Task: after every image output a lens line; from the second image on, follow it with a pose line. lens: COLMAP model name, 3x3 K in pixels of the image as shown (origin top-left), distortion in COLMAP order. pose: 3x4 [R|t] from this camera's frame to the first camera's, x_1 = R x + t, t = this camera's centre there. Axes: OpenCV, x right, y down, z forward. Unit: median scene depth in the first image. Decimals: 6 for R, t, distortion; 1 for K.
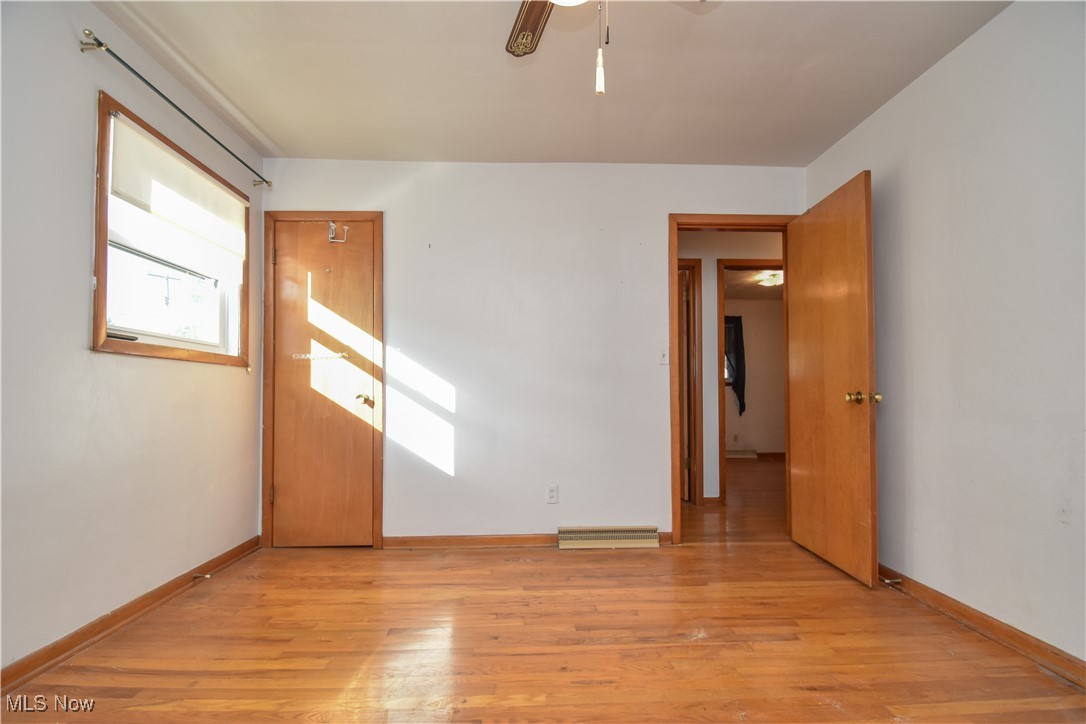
lens RADIAL K [[489.3, 0, 539.0], [0, 489.3, 382.1], [0, 0, 1]] dist [-0.000869, -0.000830]
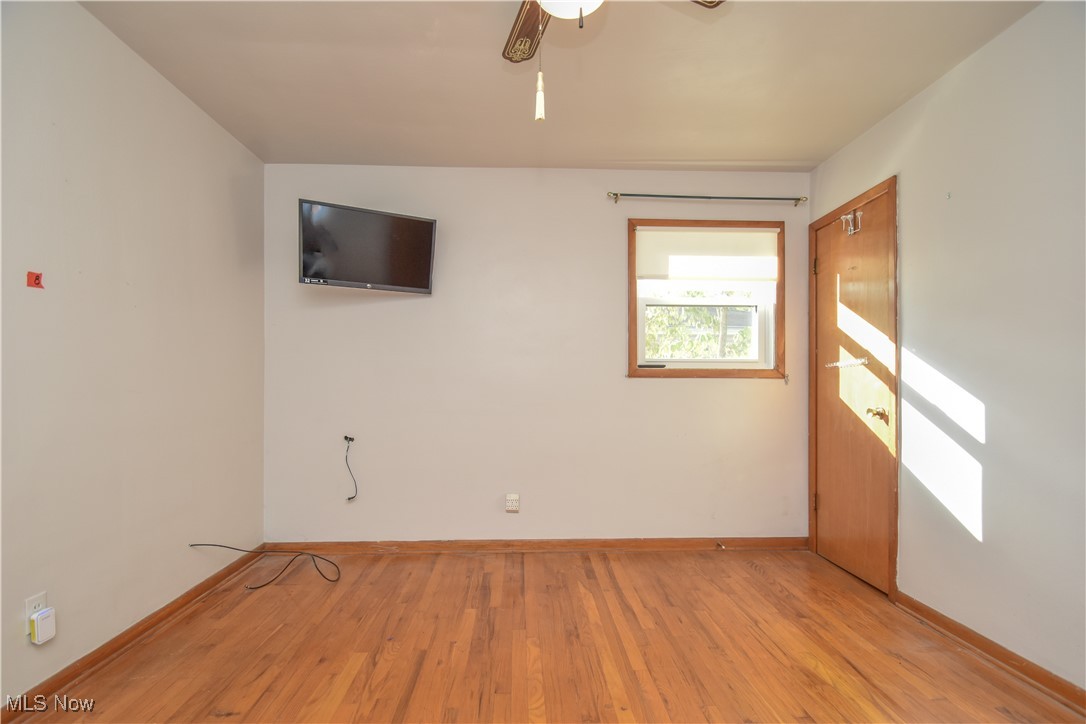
lens RADIAL K [[489.3, 0, 539.0], [0, 489.3, 382.1], [0, 0, 1]] dist [-0.000869, -0.000830]
pose [[-0.004983, -0.001987, -0.999986, 0.484097], [0.026859, 0.999637, -0.002120, -0.033188], [0.999627, -0.026870, -0.004928, 0.442349]]
